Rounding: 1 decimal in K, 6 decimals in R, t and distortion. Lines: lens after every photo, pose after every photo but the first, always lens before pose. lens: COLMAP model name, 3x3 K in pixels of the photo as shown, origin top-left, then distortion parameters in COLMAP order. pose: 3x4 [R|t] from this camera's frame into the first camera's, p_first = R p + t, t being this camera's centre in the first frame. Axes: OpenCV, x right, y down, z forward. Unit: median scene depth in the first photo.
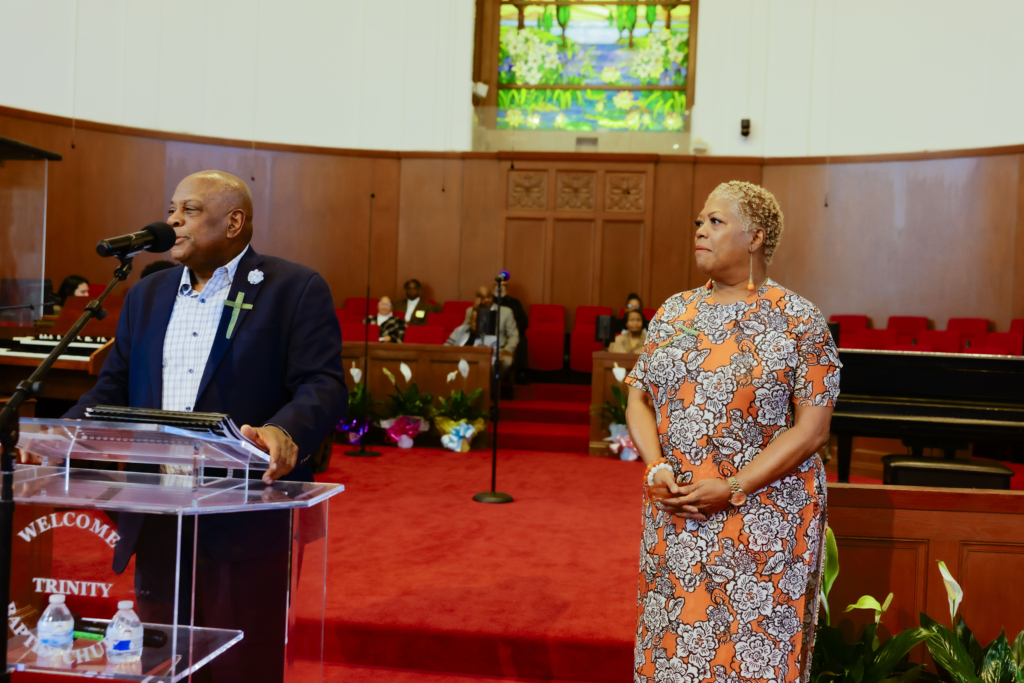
lens RADIAL K [[1133.9, 0, 512.0], [0, 1133.9, 341.5], [0, 0, 1]] dist [0.010803, -0.003023]
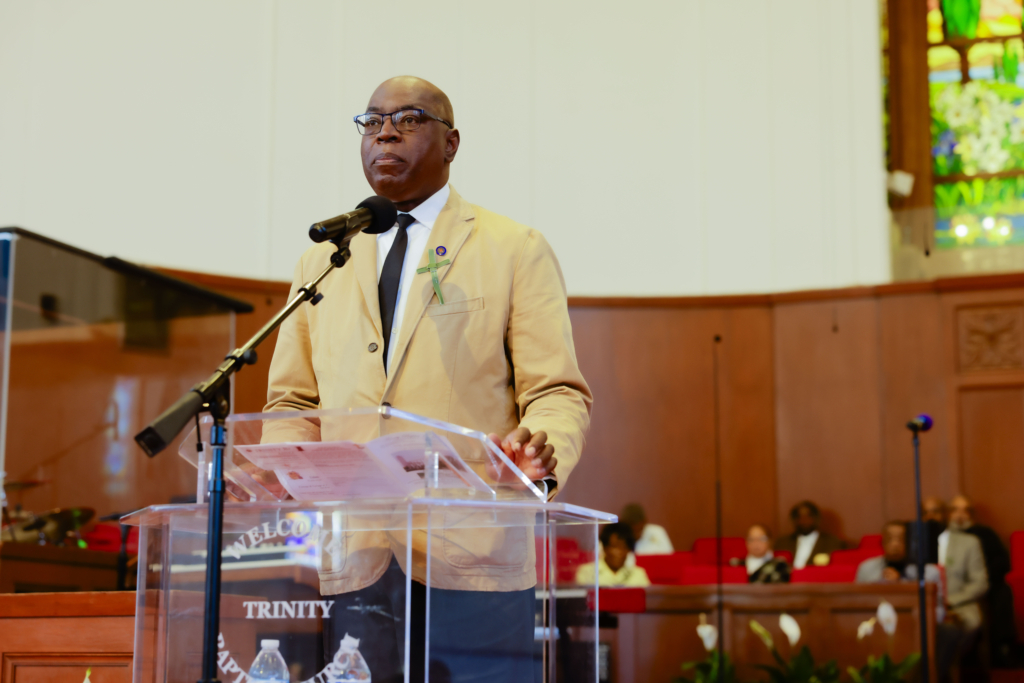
lens RADIAL K [[2184.1, 0, 512.0], [0, 2184.1, 341.5], [0, 0, 1]] dist [0.007737, 0.162497]
pose [[0.967377, -0.082613, -0.239491, 0.041287], [0.031936, 0.977561, -0.208216, 0.088834], [0.251318, 0.193775, 0.948309, -0.124230]]
